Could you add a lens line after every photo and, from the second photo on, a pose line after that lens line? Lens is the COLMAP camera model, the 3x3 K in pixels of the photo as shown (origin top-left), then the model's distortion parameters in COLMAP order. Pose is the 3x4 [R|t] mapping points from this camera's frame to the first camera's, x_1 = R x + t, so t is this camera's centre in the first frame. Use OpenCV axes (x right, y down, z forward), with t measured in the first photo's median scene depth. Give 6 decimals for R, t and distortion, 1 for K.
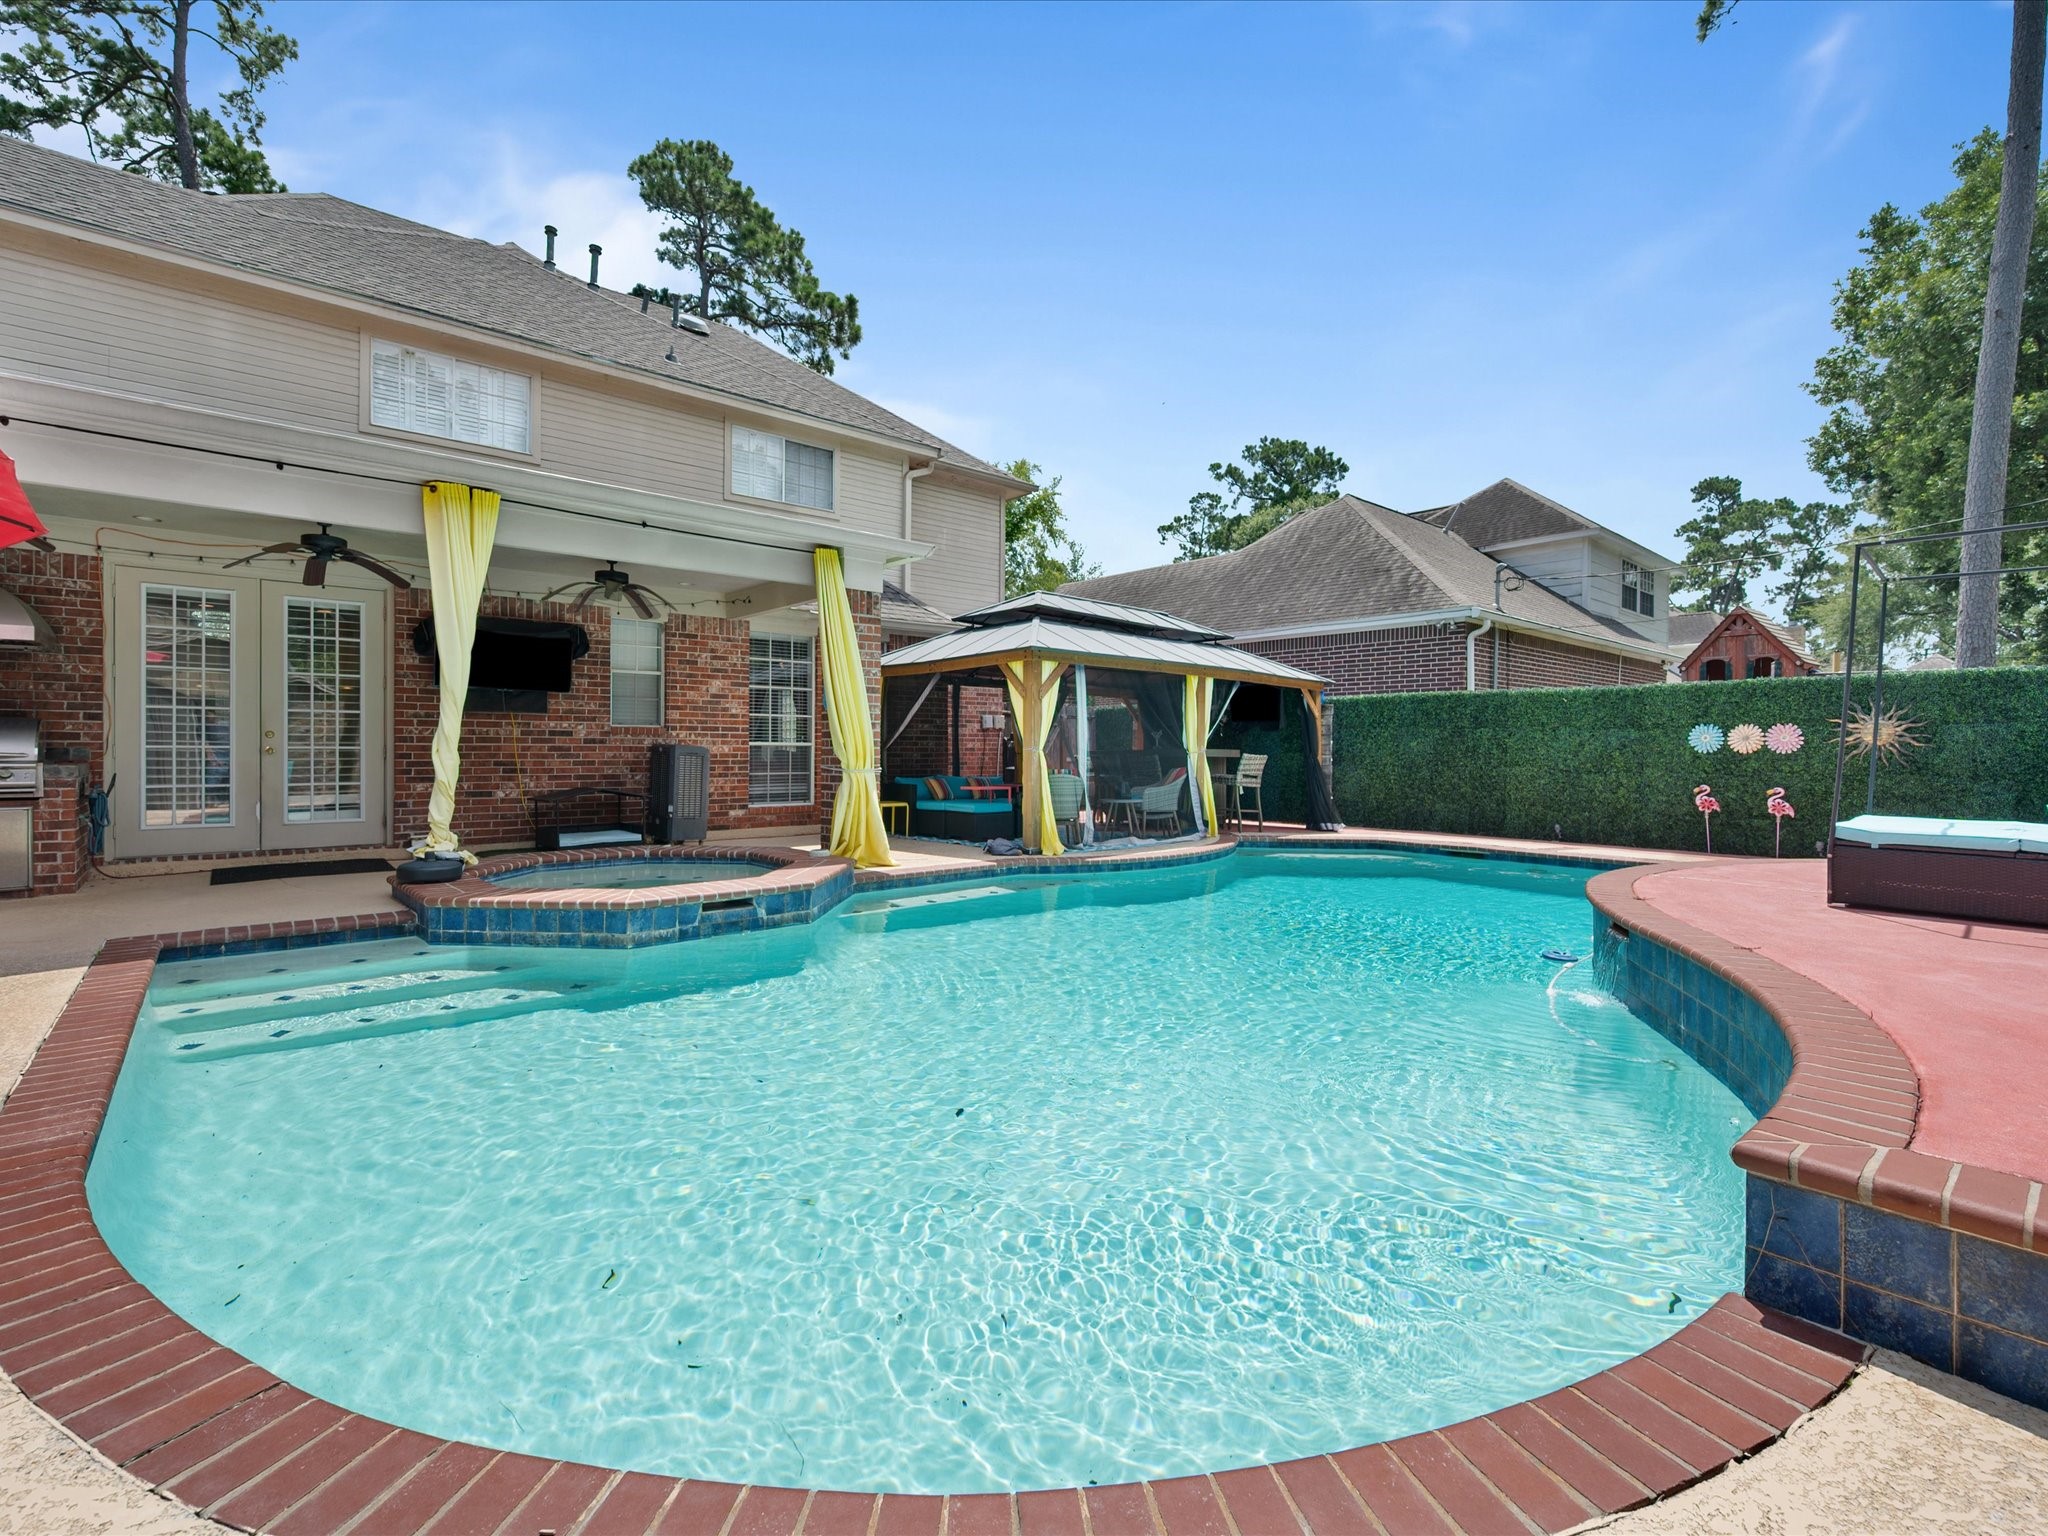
lens RADIAL K [[903.7, 0, 1023.1], [0, 903.7, 749.9], [0, 0, 1]] dist [-0.004891, 0.002489]
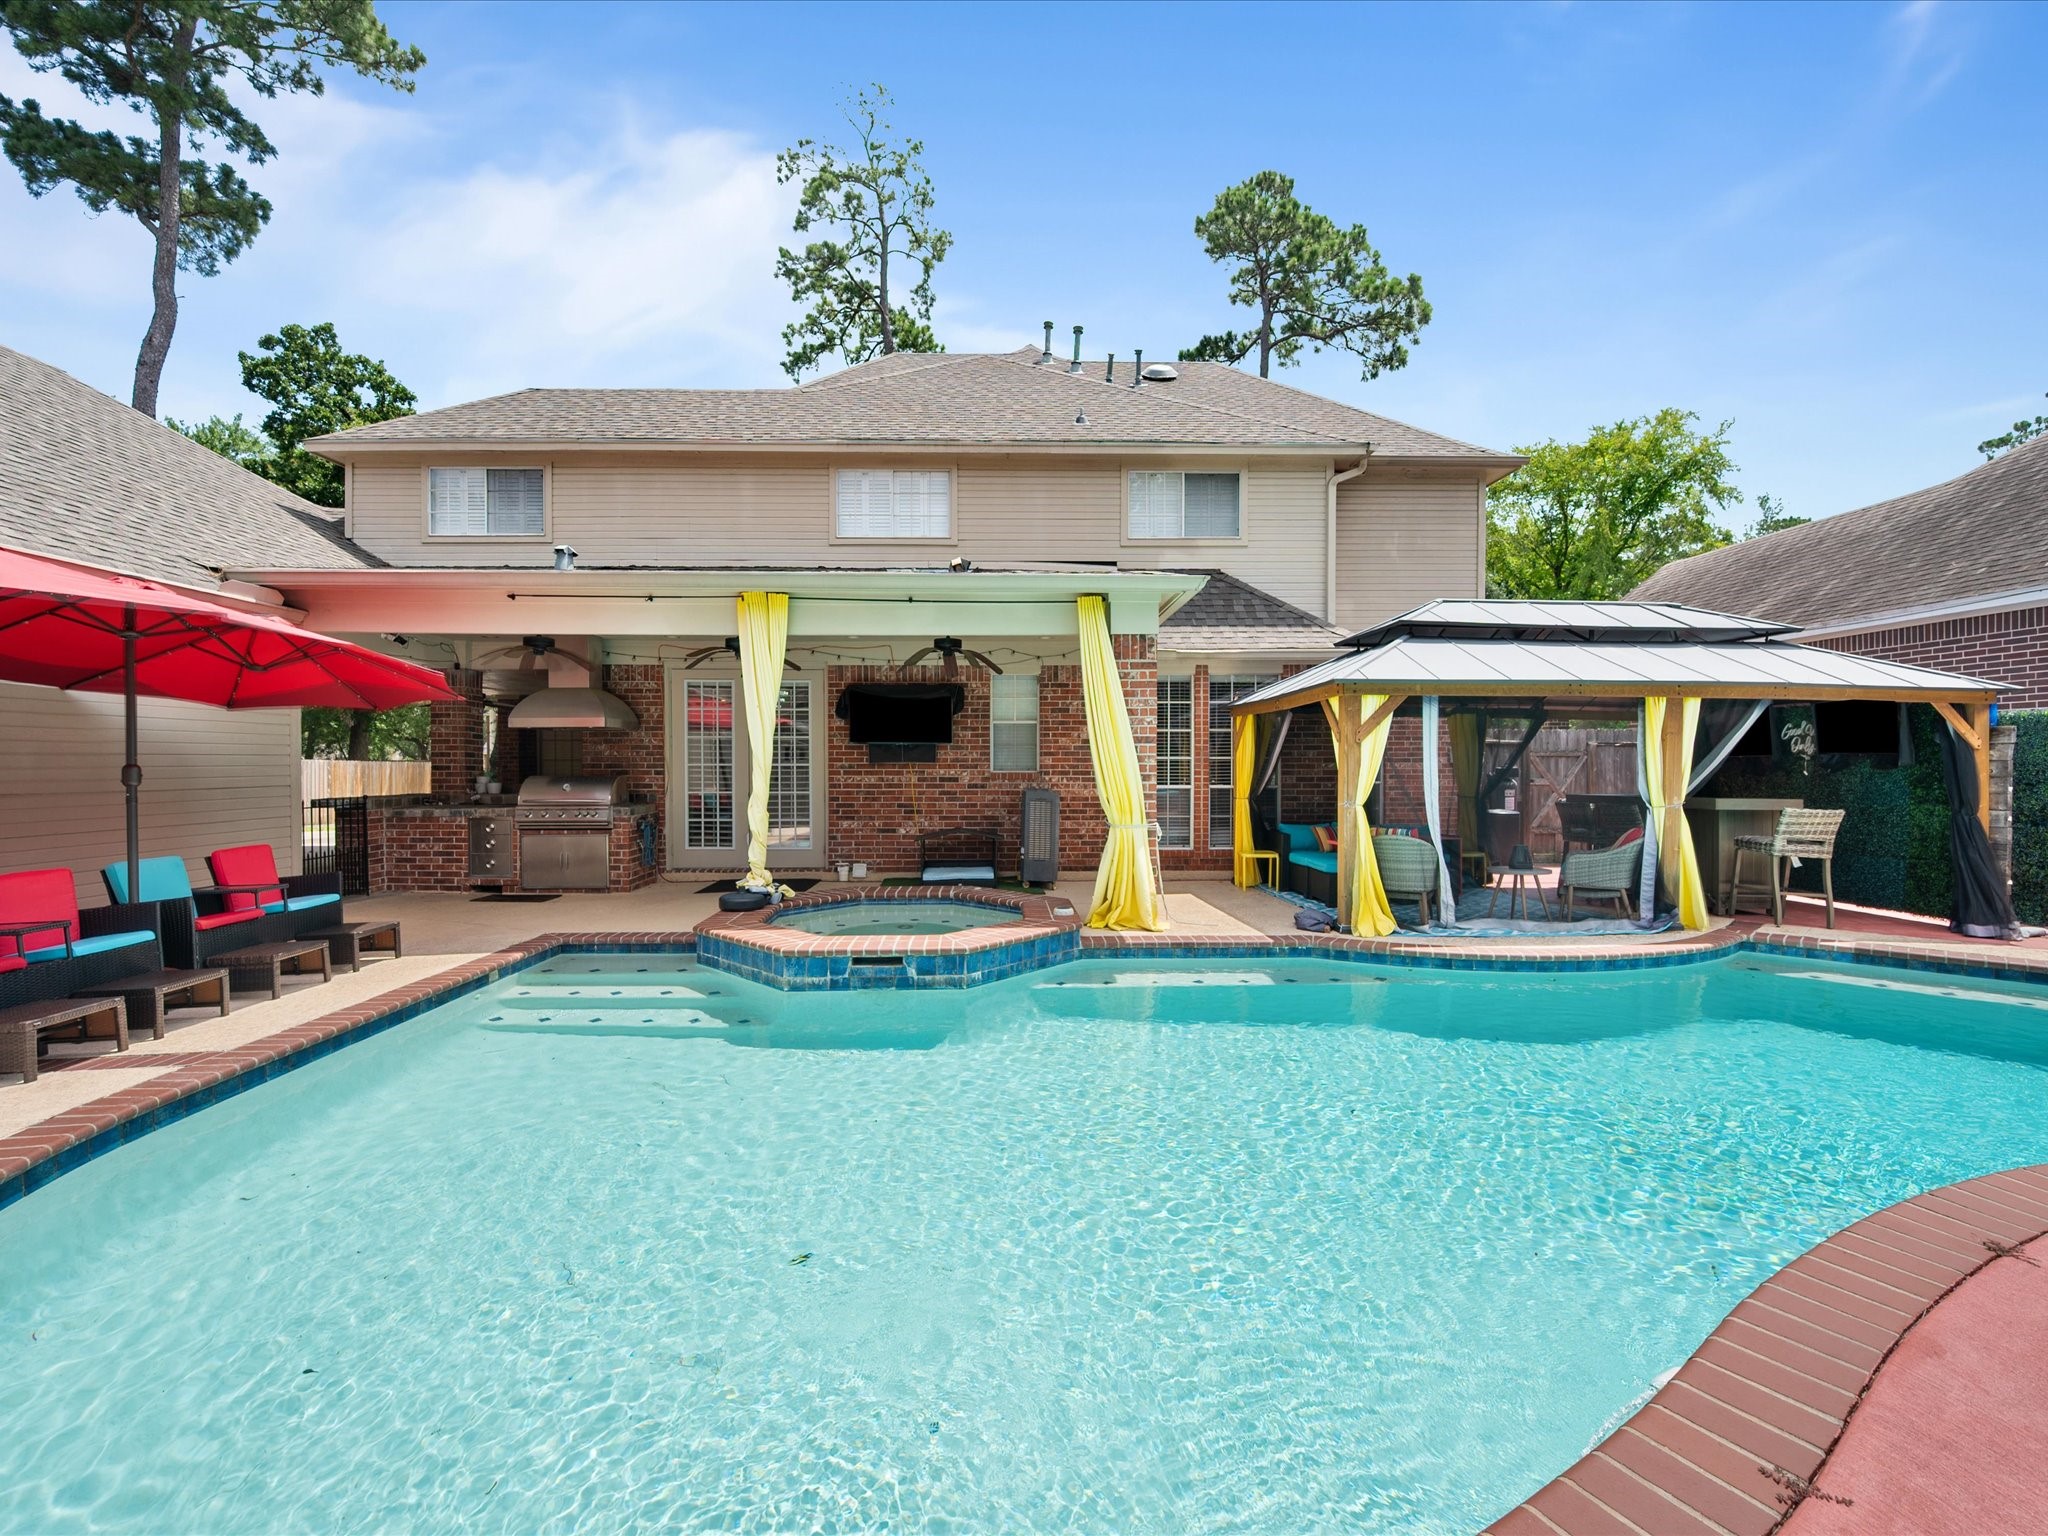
lens RADIAL K [[903.7, 0, 1030.0], [0, 903.7, 767.7], [0, 0, 1]] dist [-0.004891, 0.002489]
pose [[0.772625, -0.001526, -0.634861, 0.258727], [0.002556, 0.999996, 0.000706, -0.029735], [0.634857, -0.002168, 0.772626, 0.157910]]
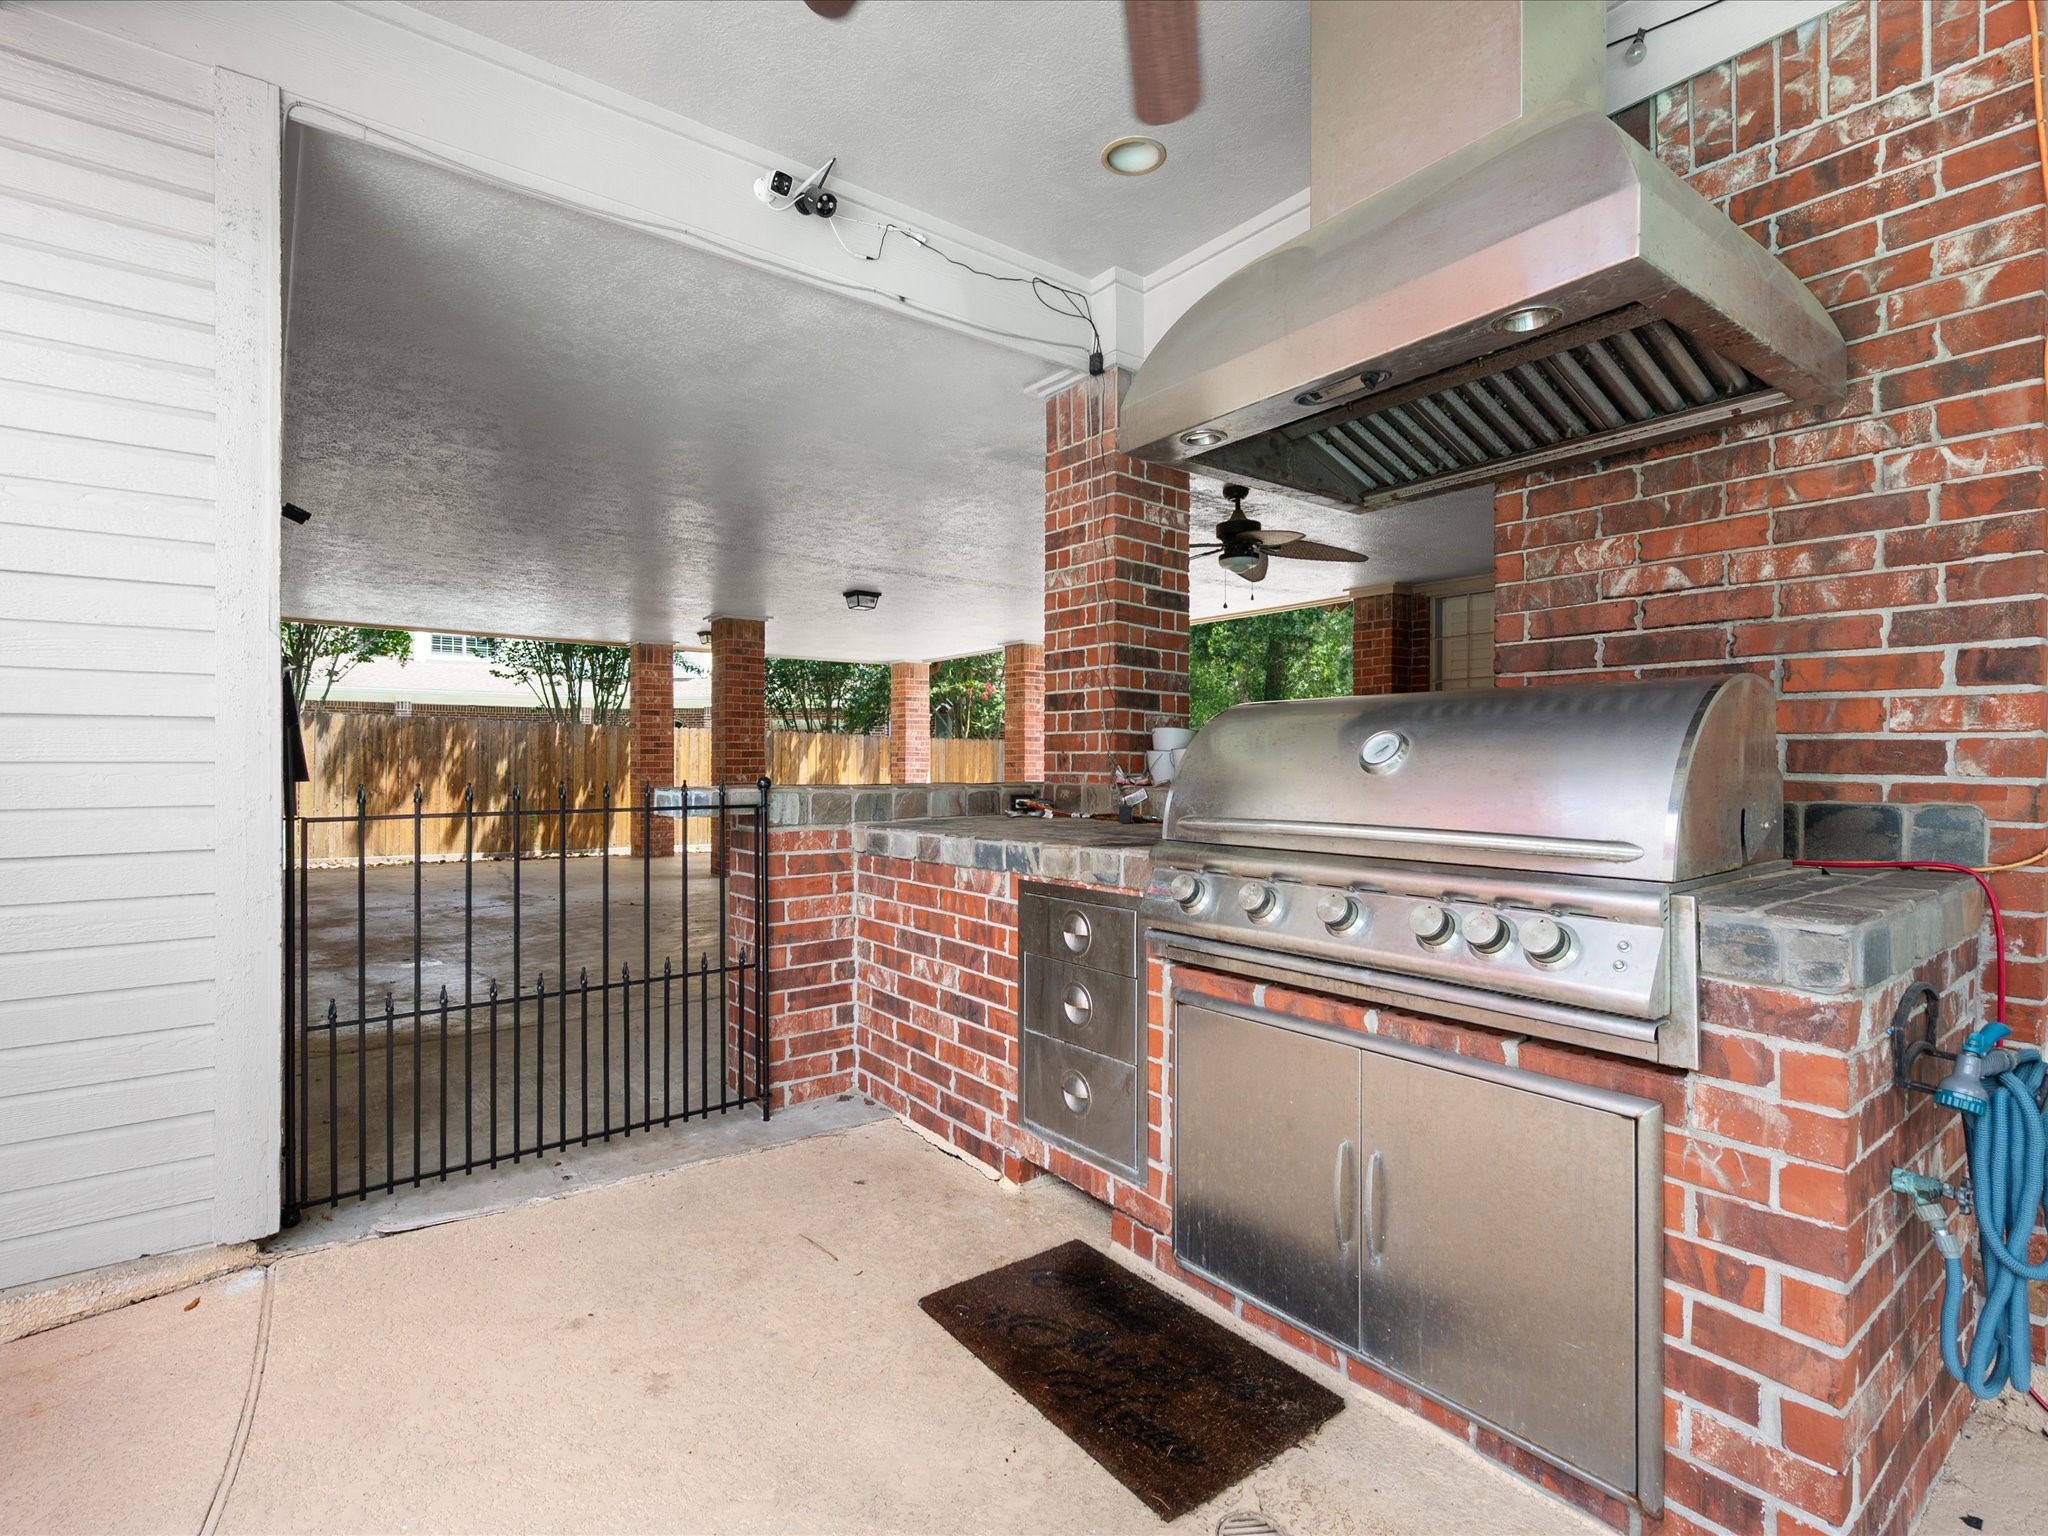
lens RADIAL K [[982.6, 0, 1023.3], [0, 982.6, 770.5], [0, 0, 1]] dist [-0.001695, 0.000023]
pose [[-0.065920, -0.000844, -0.997825, -0.516647], [-0.006997, 0.999975, -0.000384, -0.006569], [0.997800, 0.006957, -0.065925, 0.517536]]
